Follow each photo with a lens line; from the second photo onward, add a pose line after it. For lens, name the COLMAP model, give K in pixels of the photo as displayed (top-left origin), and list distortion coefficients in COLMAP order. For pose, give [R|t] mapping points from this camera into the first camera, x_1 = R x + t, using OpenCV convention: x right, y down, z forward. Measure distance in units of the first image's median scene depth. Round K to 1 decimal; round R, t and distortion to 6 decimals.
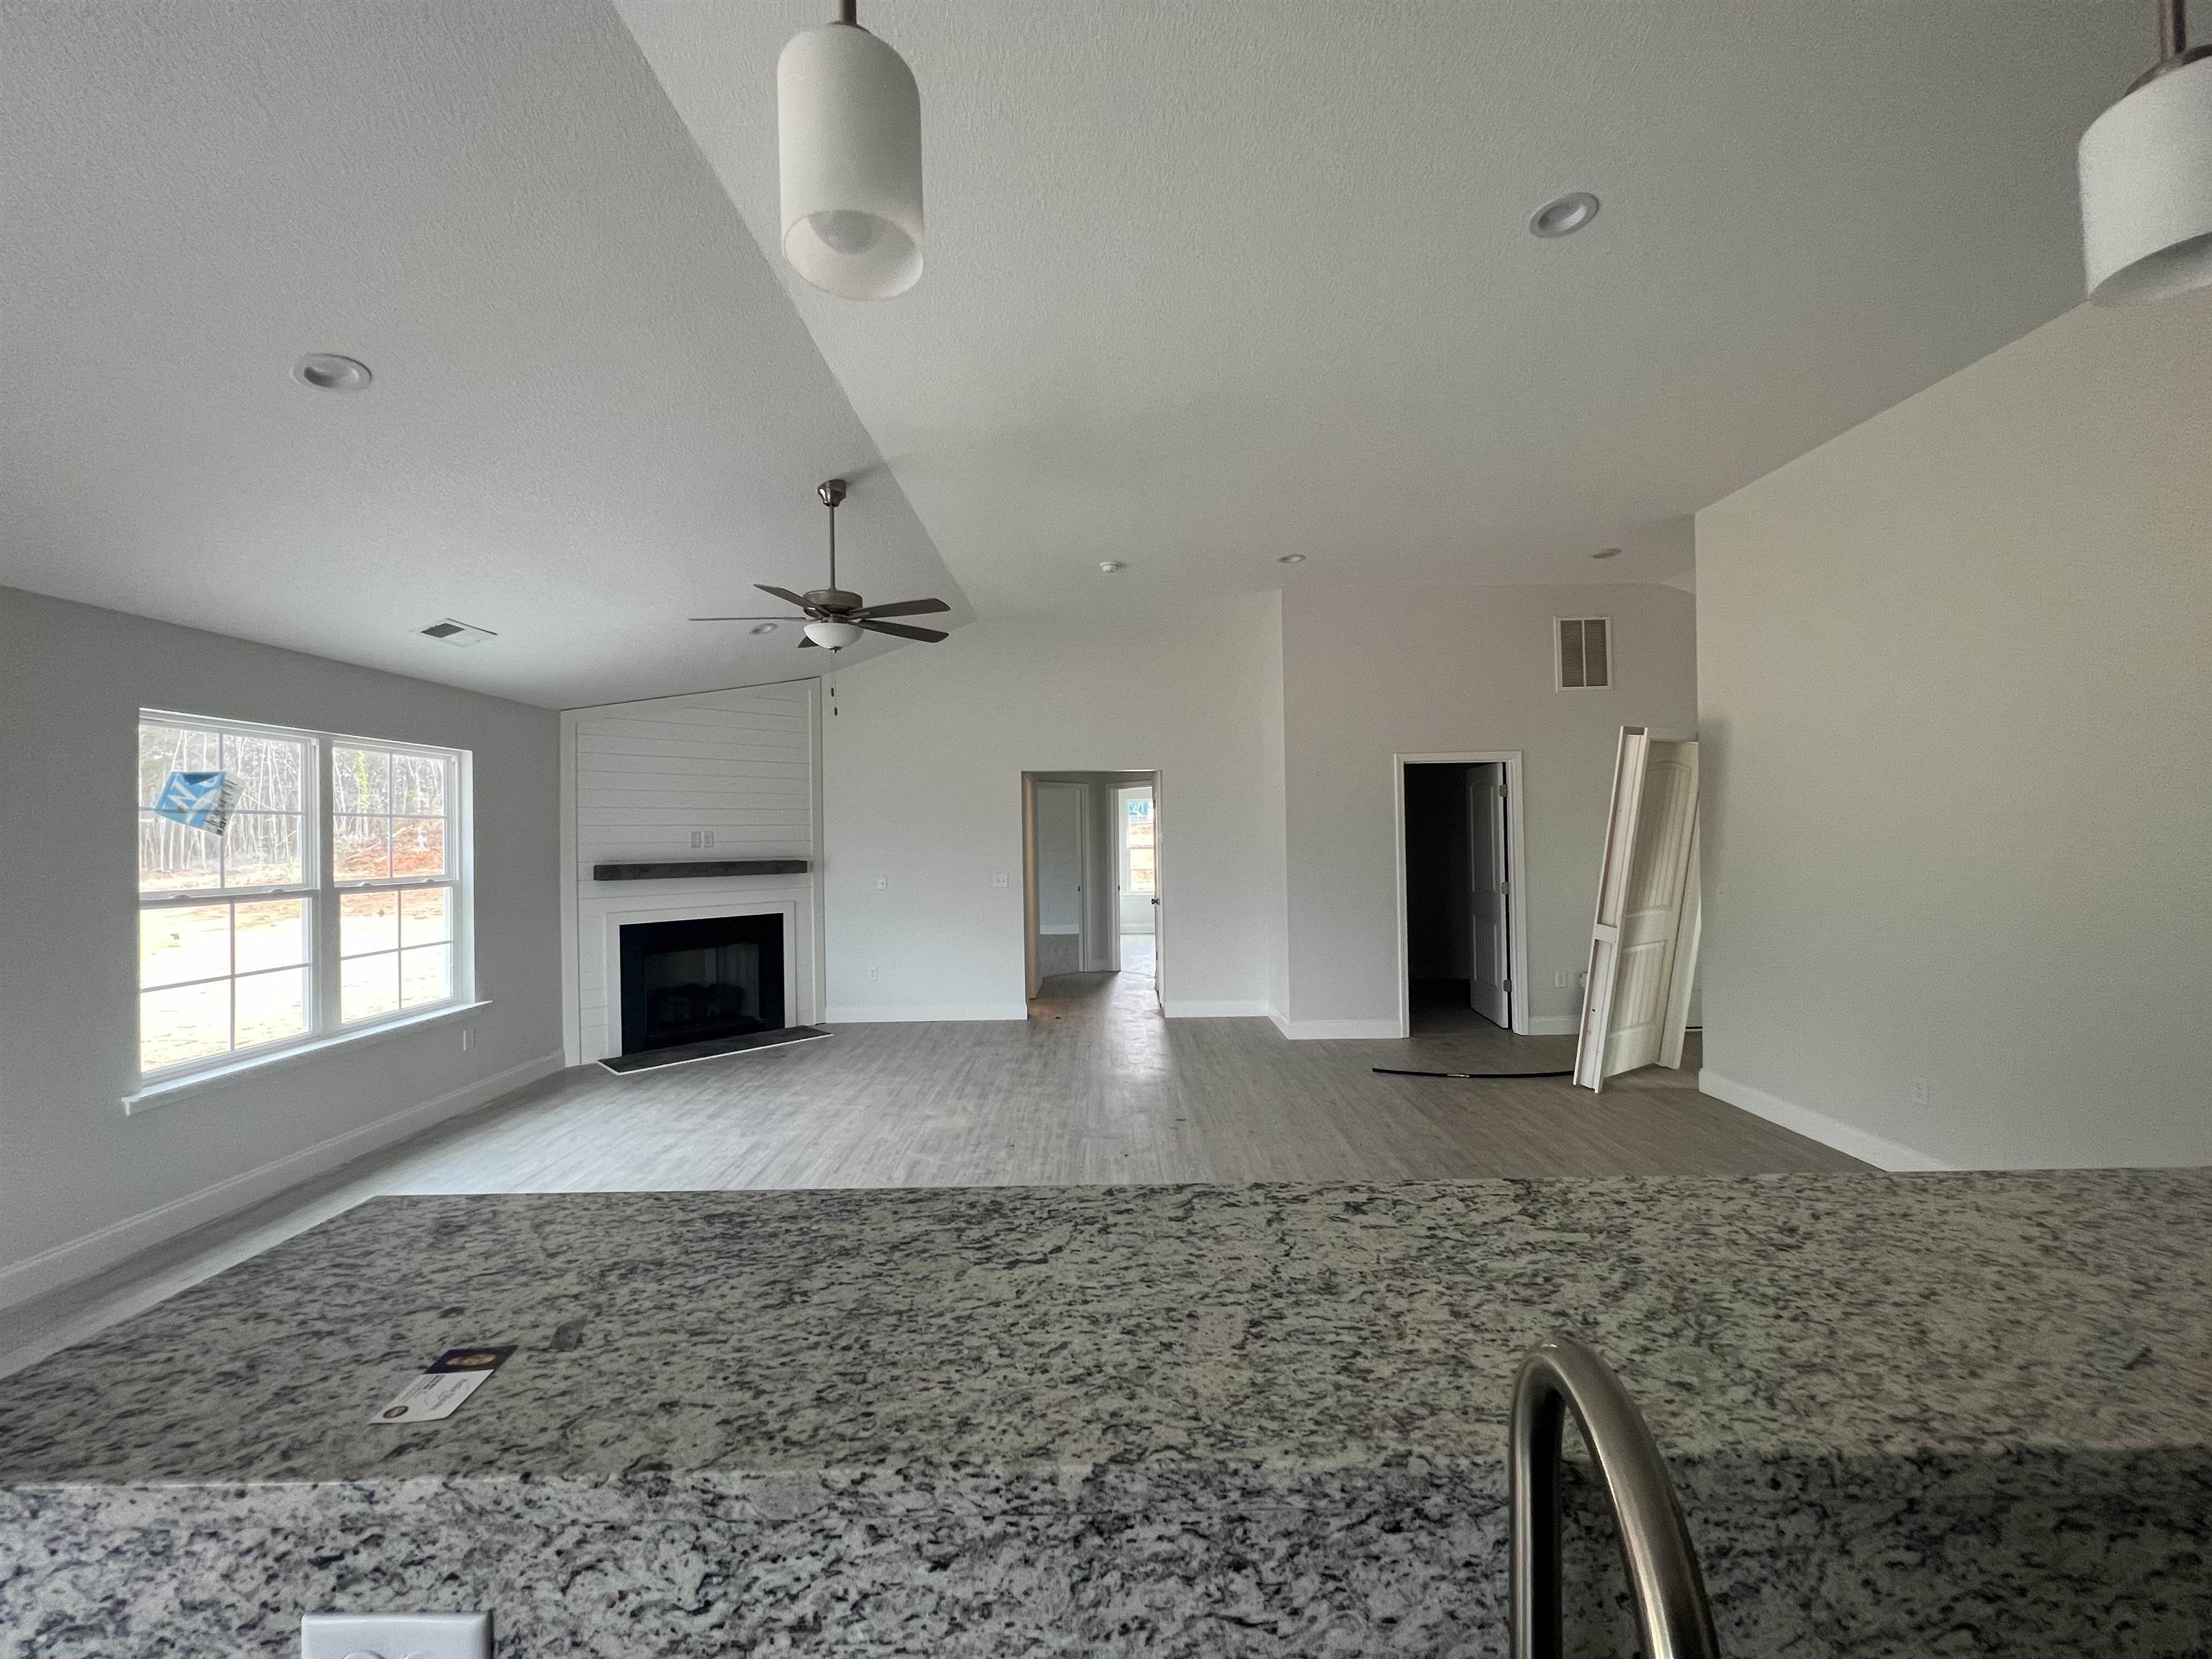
lens RADIAL K [[879.2, 0, 1118.2], [0, 879.2, 831.6], [0, 0, 1]] dist [-0.001619, 0.000111]
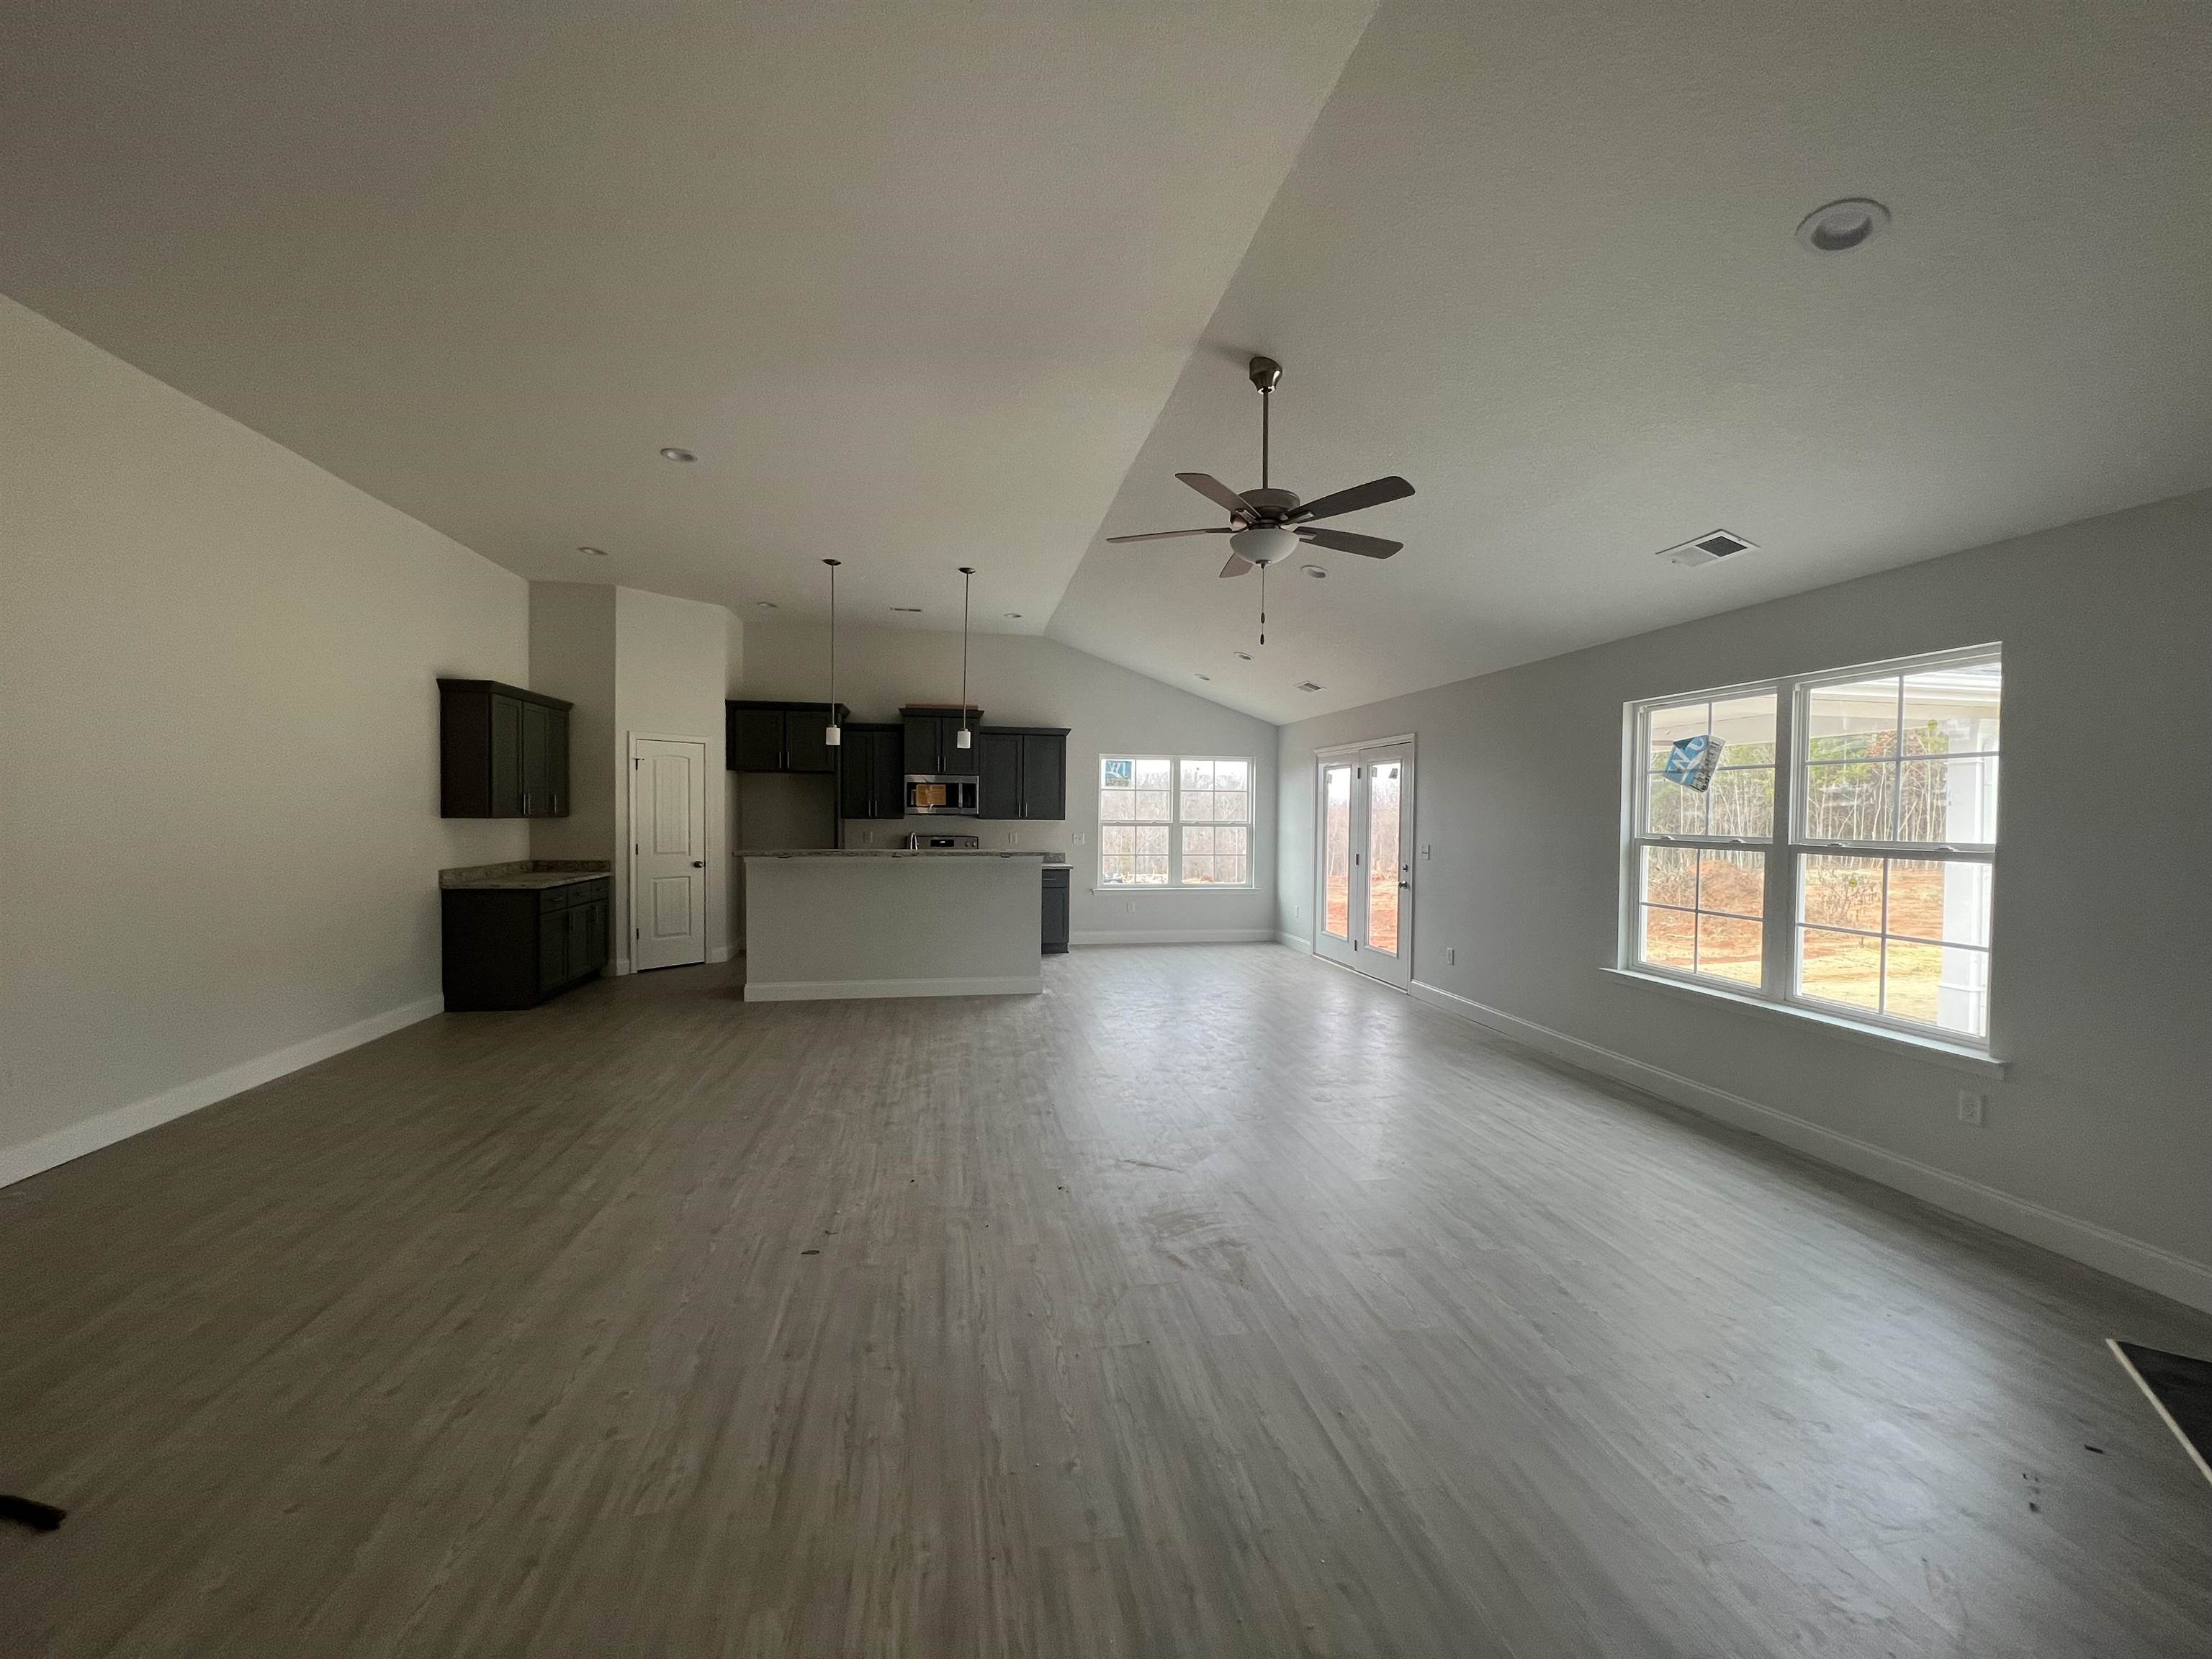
lens RADIAL K [[879.2, 0, 1115.1], [0, 879.2, 820.7], [0, 0, 1]] dist [-0.001619, 0.000111]
pose [[-0.984036, 0.008450, -0.177767, -0.037120], [0.006924, 0.999934, 0.009202, 0.027078], [0.177833, 0.007824, -0.984030, 1.898669]]
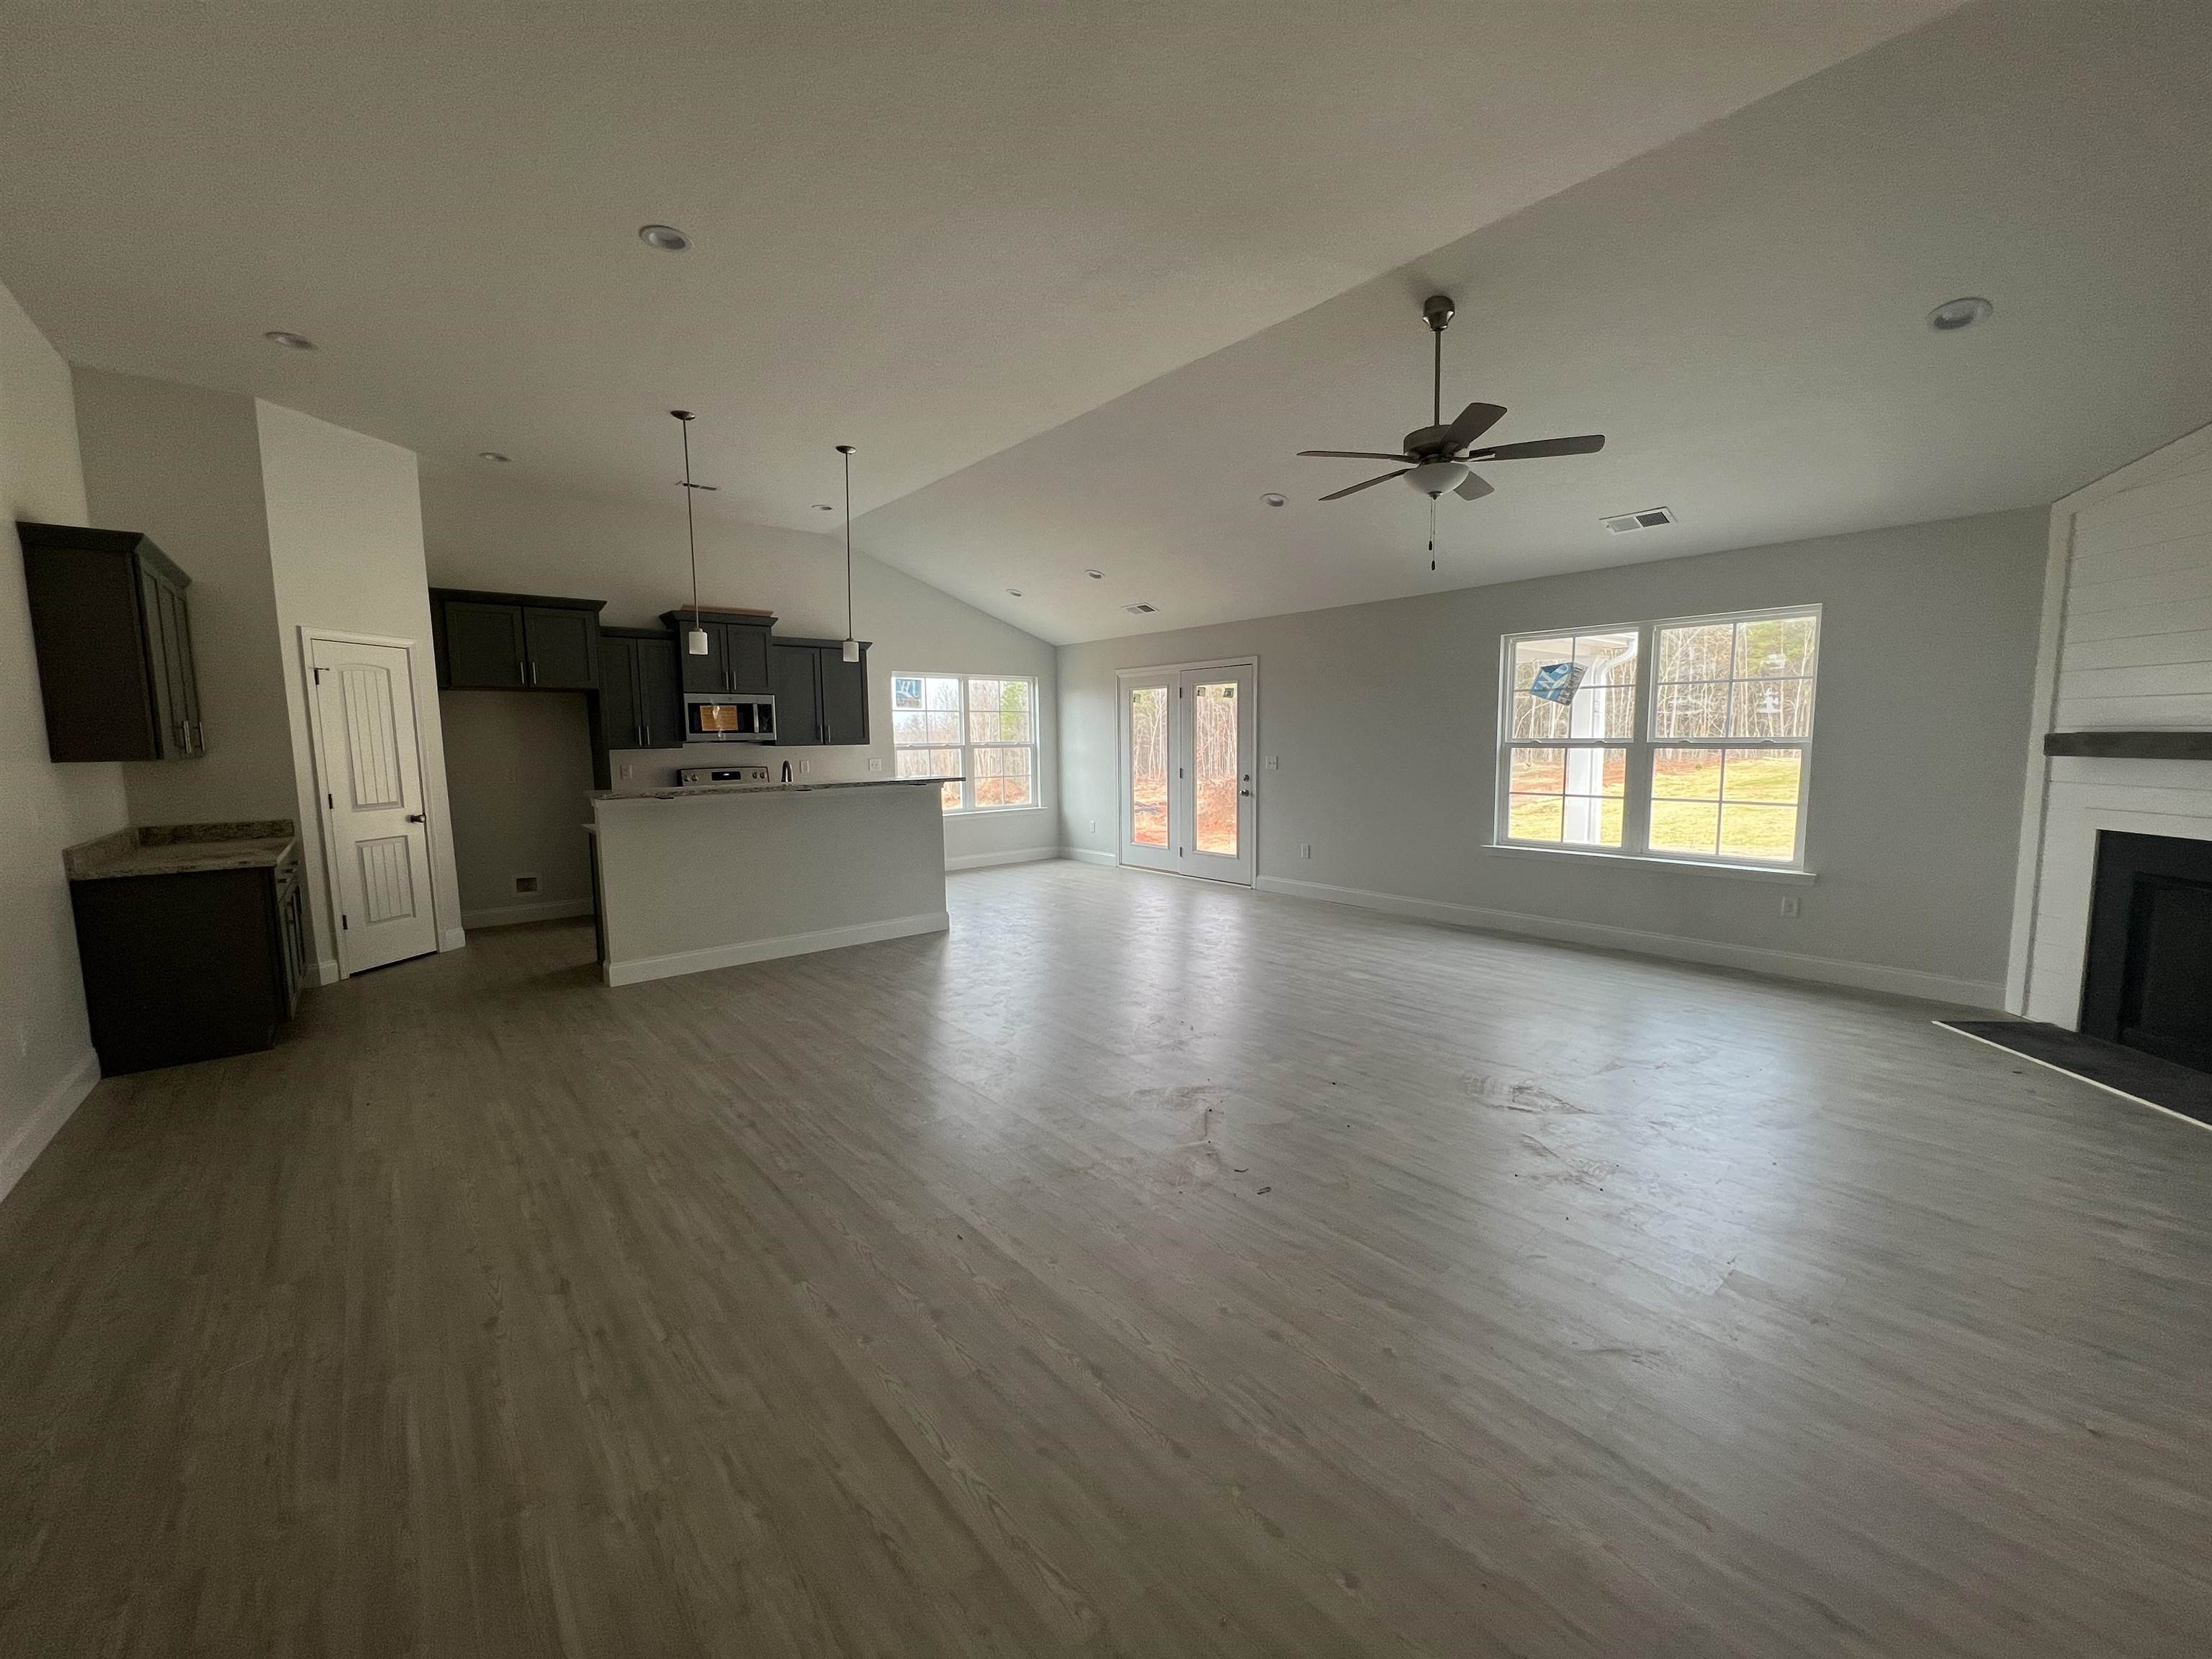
lens RADIAL K [[879.2, 0, 1100.3], [0, 879.2, 821.8], [0, 0, 1]] dist [-0.001619, 0.000111]
pose [[-0.770452, 0.088978, -0.631259, 0.581154], [0.027541, 0.993933, 0.106485, 0.021341], [0.636903, 0.064656, -0.768228, 1.583649]]
